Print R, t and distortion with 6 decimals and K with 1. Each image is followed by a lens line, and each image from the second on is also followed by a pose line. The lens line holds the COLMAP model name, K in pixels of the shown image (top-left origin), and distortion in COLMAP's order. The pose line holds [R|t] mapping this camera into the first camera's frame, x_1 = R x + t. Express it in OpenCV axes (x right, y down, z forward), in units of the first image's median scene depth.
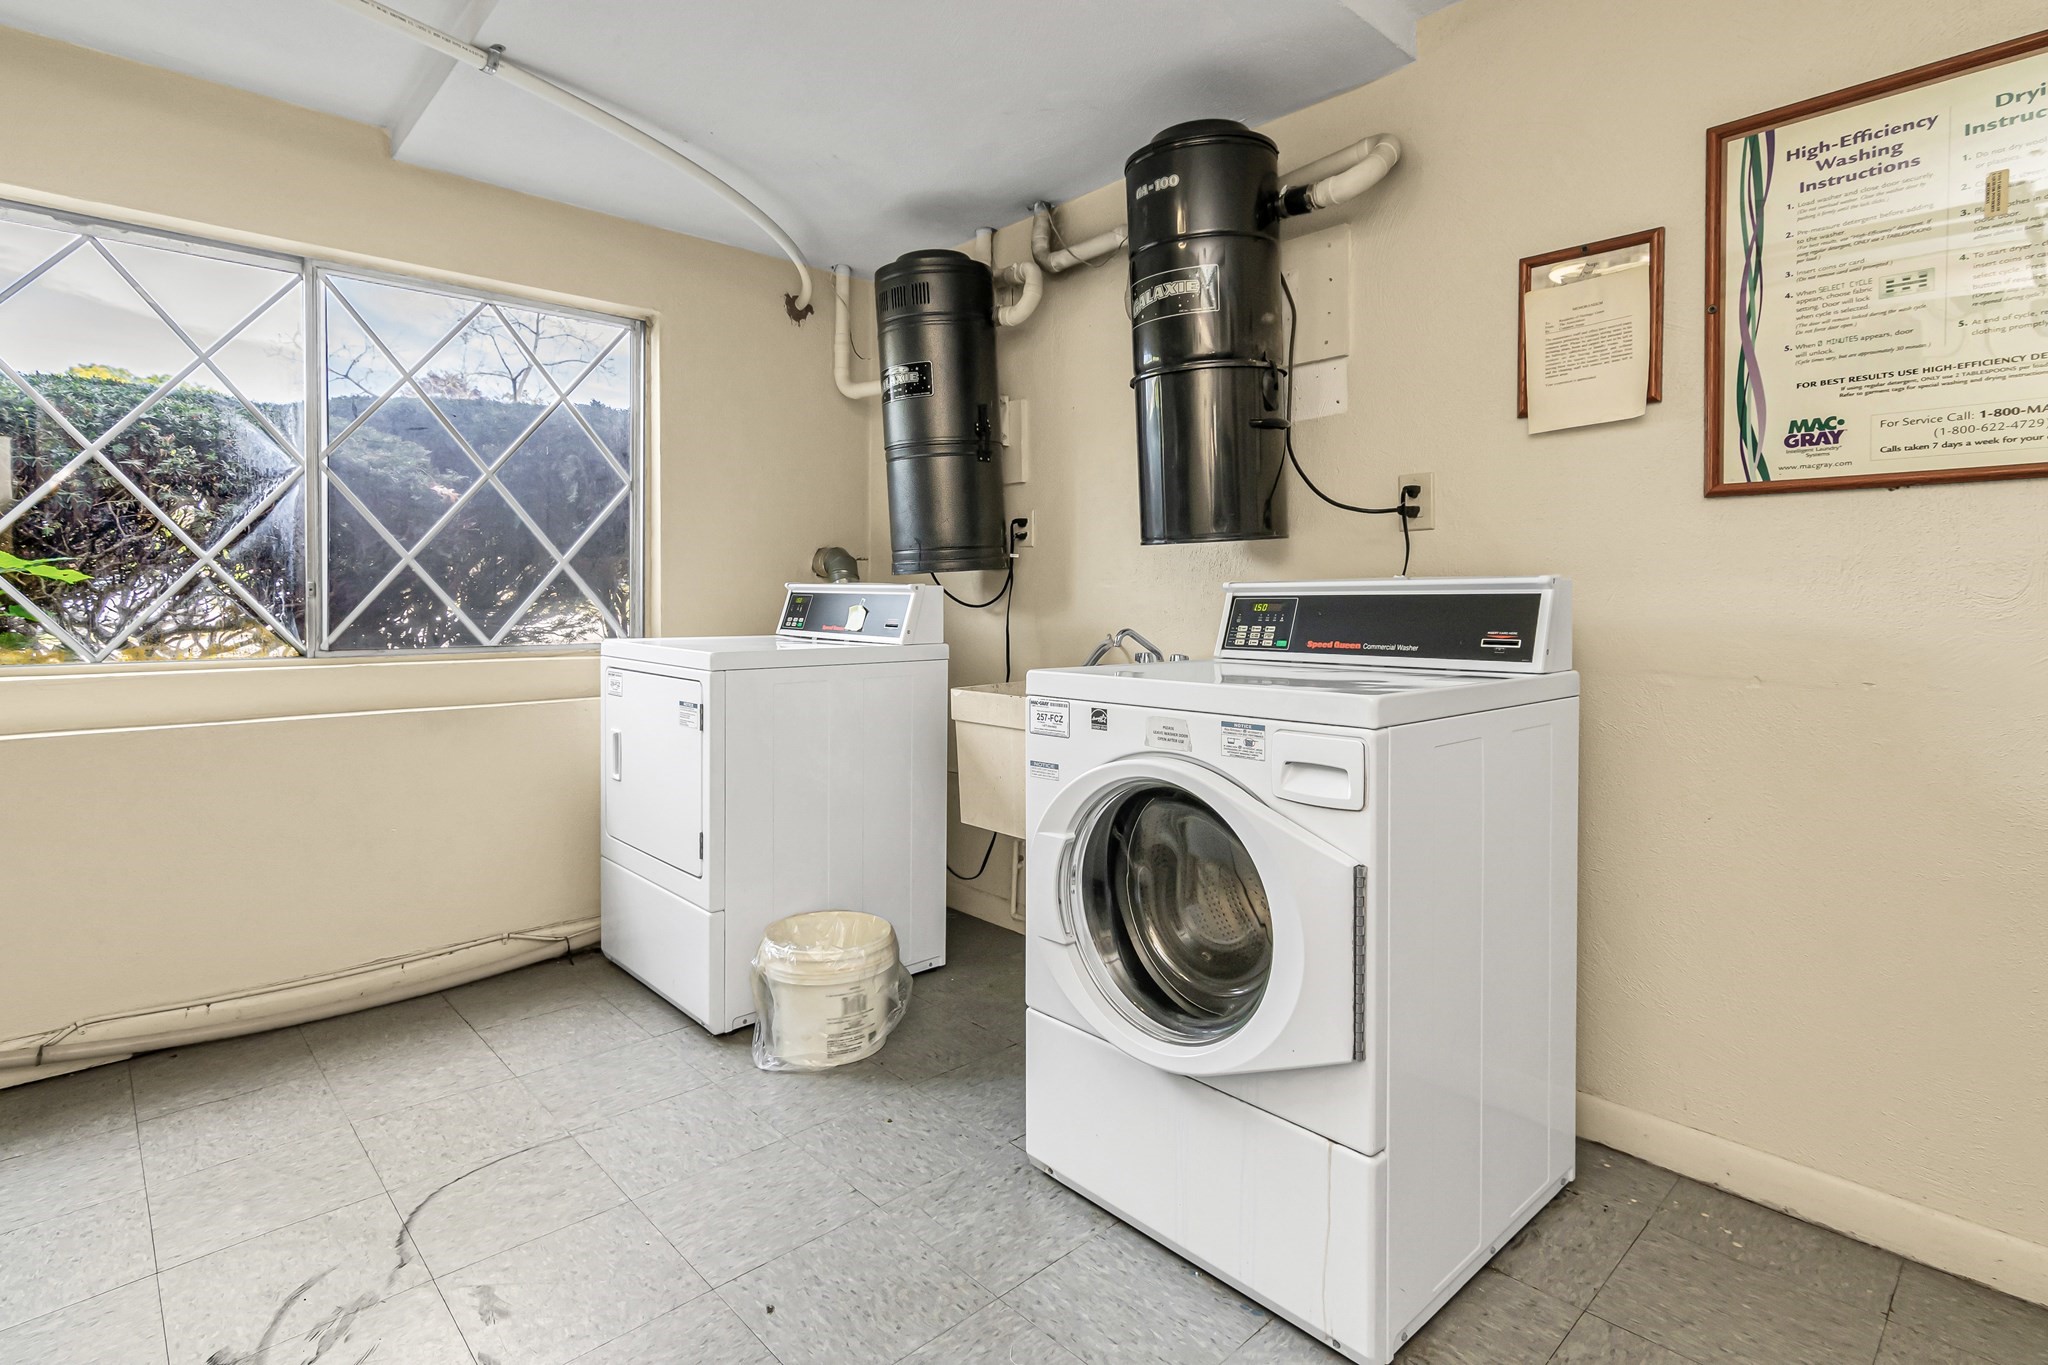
lens RADIAL K [[1022.2, 0, 1026.6], [0, 1022.2, 616.0], [0, 0, 1]] dist [0.016497, -0.000241]
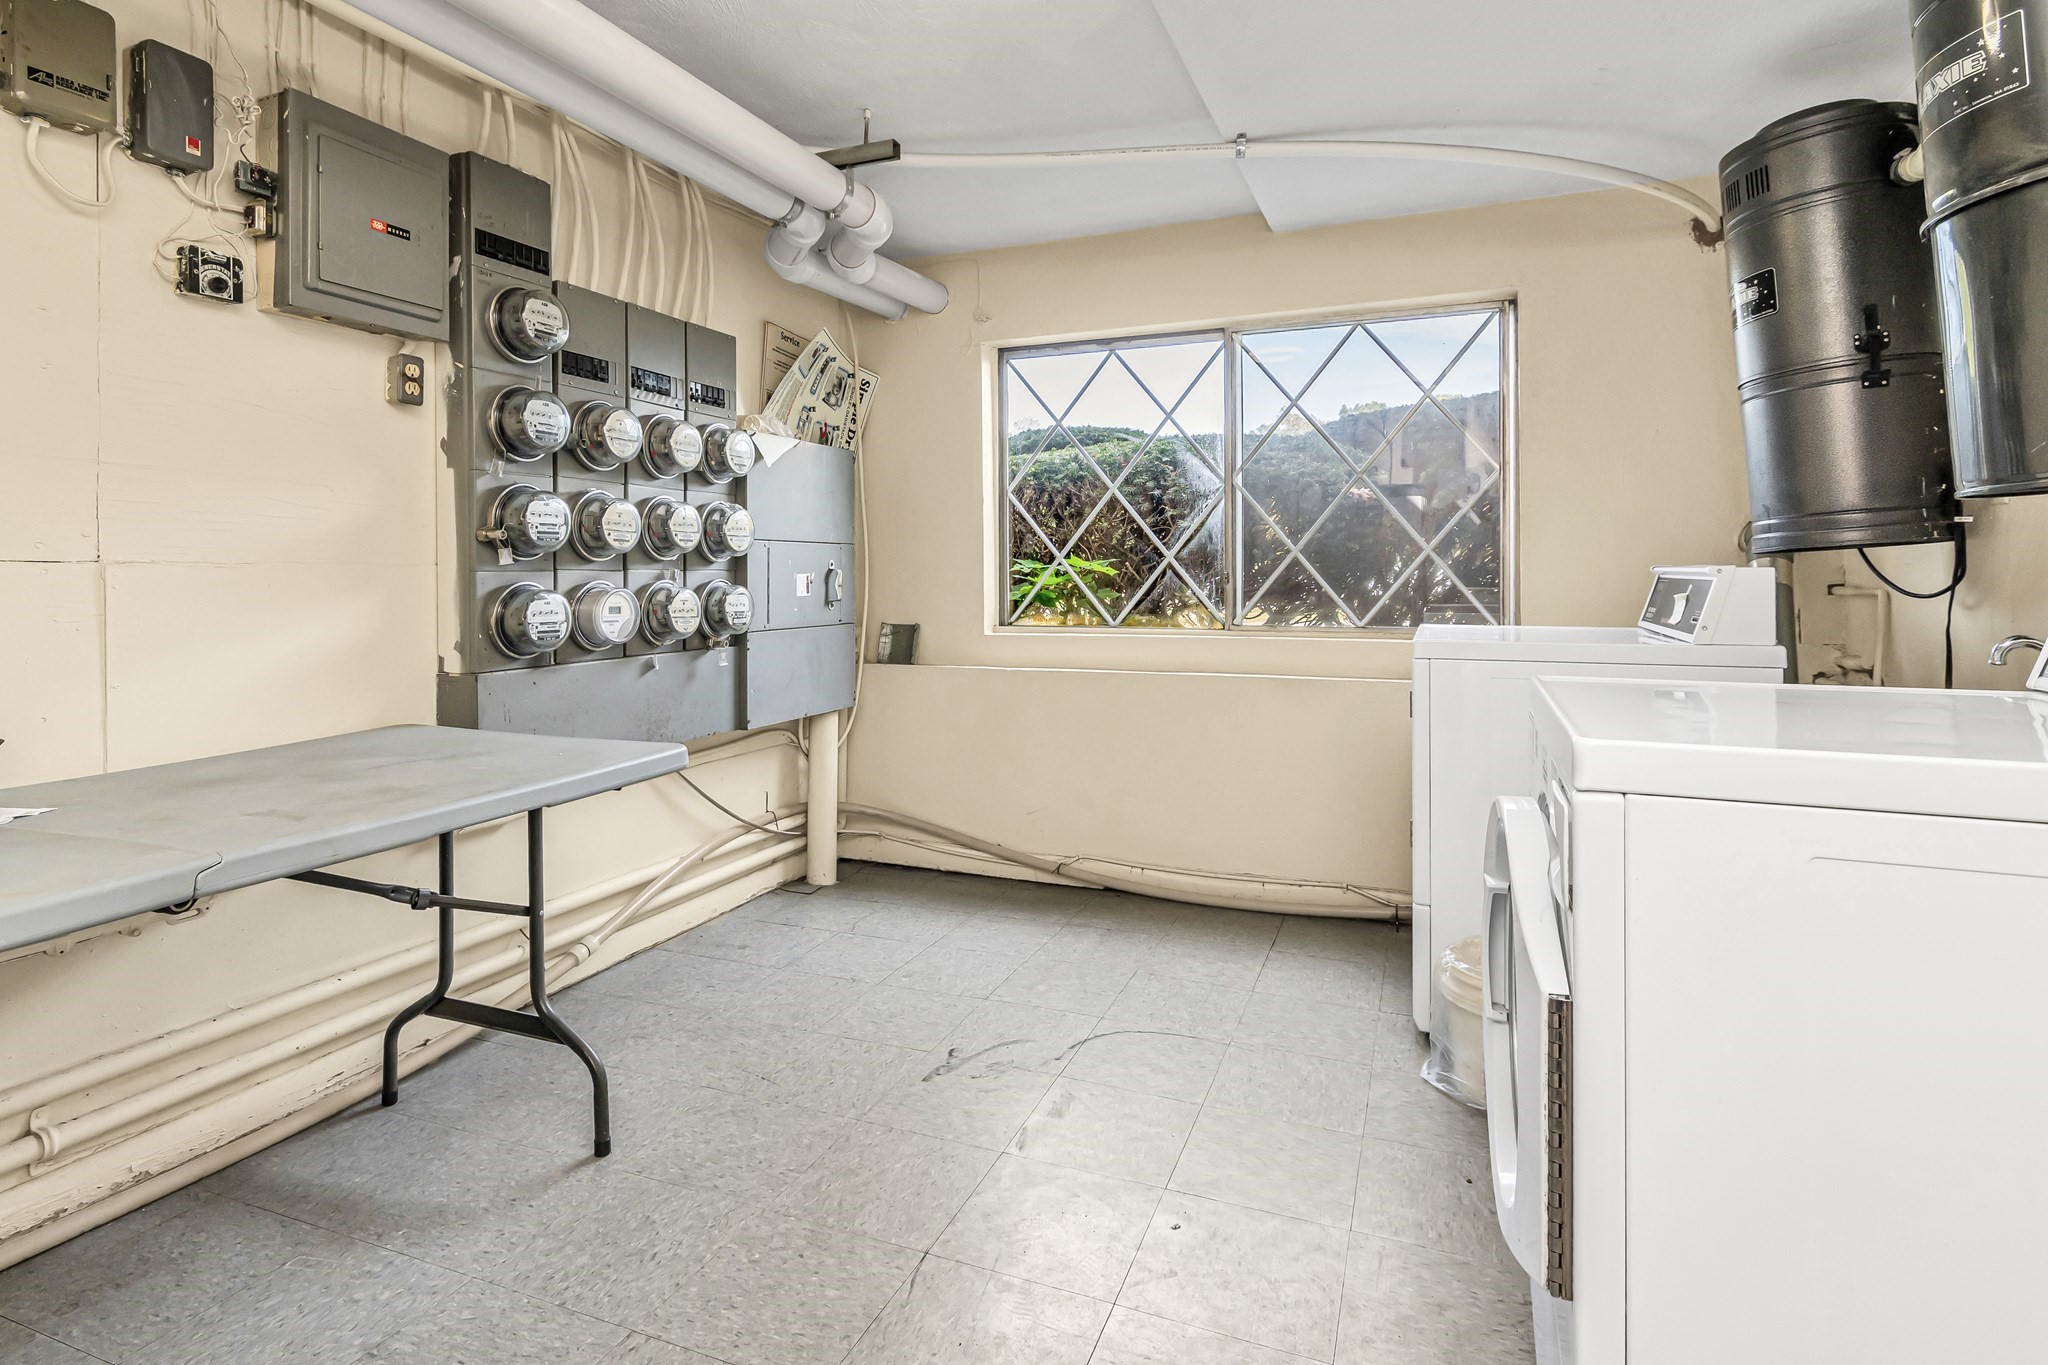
lens RADIAL K [[1042.8, 0, 1023.9], [0, 1042.8, 583.6], [0, 0, 1]] dist [-0.000081, 0.001047]
pose [[0.417474, -0.003477, -0.908682, 0.406386], [-0.014113, 0.999847, -0.010310, -0.002012], [0.908579, 0.017128, 0.417361, 0.216674]]
